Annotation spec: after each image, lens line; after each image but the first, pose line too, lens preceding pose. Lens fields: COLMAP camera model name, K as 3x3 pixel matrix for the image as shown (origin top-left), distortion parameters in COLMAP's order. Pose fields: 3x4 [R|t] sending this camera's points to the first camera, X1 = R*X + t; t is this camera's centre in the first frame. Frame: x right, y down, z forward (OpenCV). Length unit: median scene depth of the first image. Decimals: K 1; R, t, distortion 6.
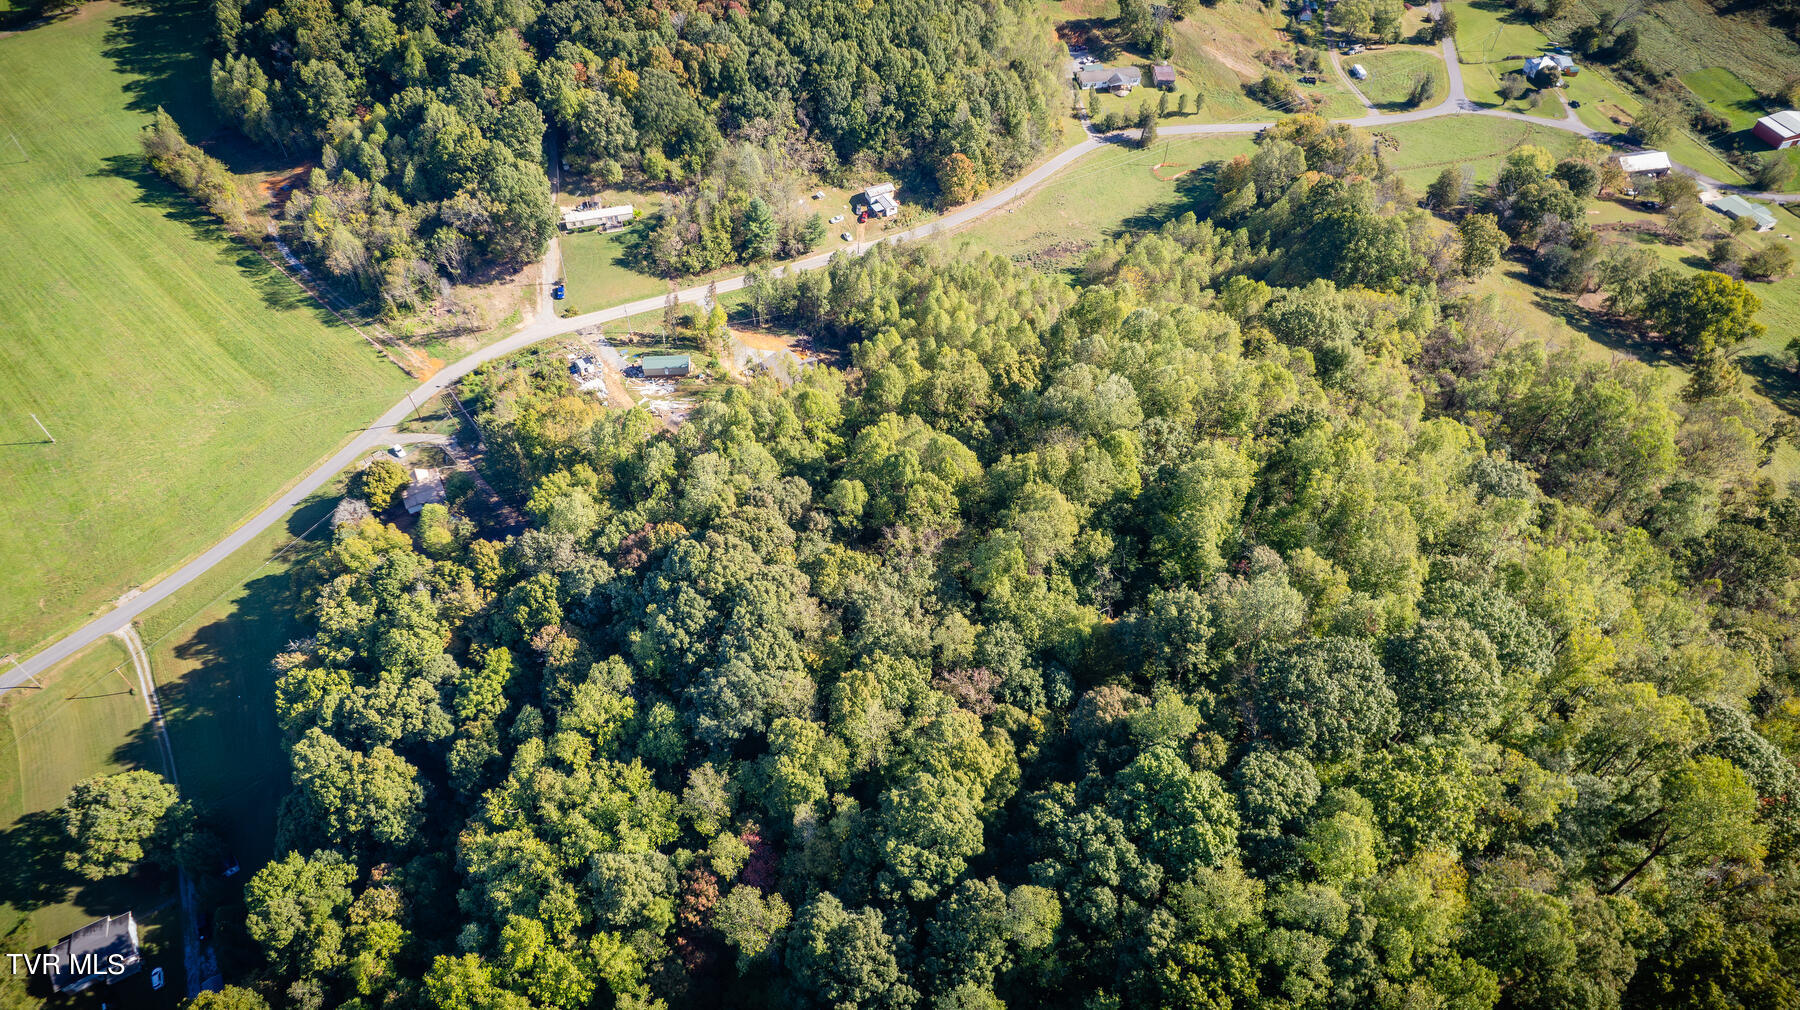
lens RADIAL K [[1149.5, 0, 899.7], [0, 1149.5, 510.1], [0, 0, 1]] dist [-0.075458, 0.068660]
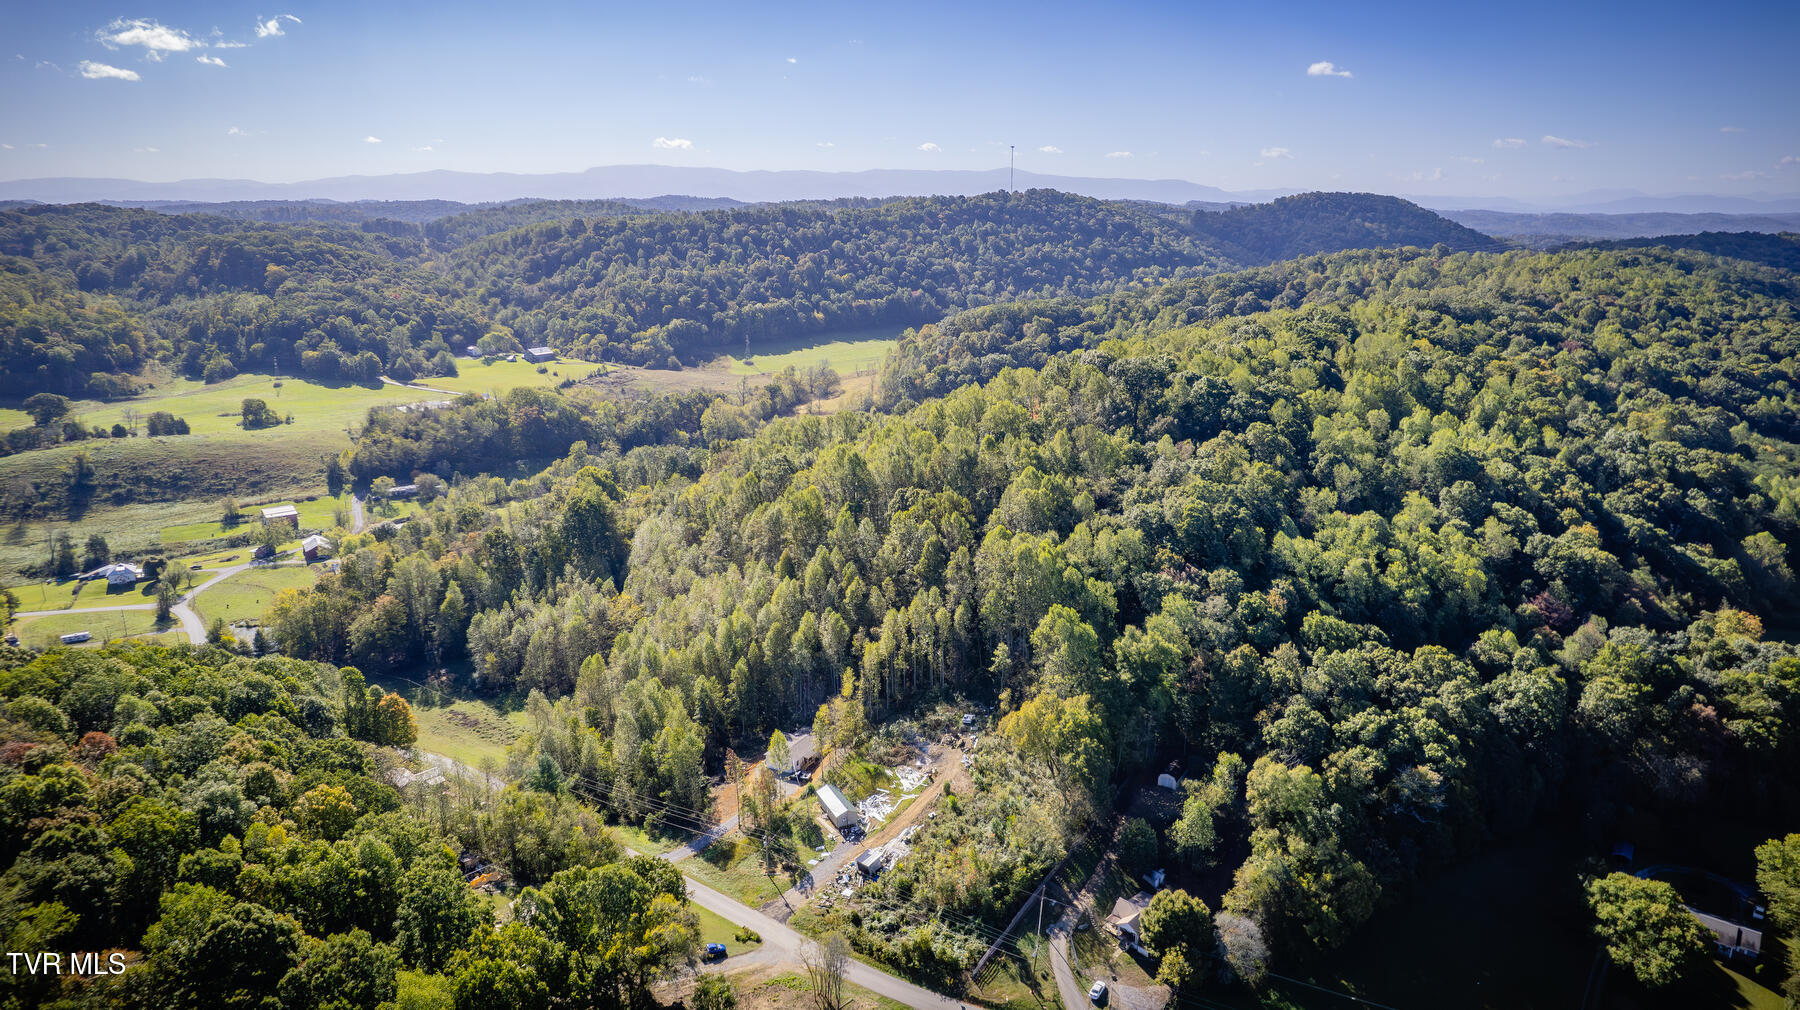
lens RADIAL K [[1149.5, 0, 899.7], [0, 1149.5, 510.1], [0, 0, 1]] dist [-0.075458, 0.068660]
pose [[-0.353794, -0.246833, 0.902166, -0.795841], [0.703136, 0.565874, 0.430565, -0.498631], [-0.616790, 0.786677, -0.026645, 0.733583]]
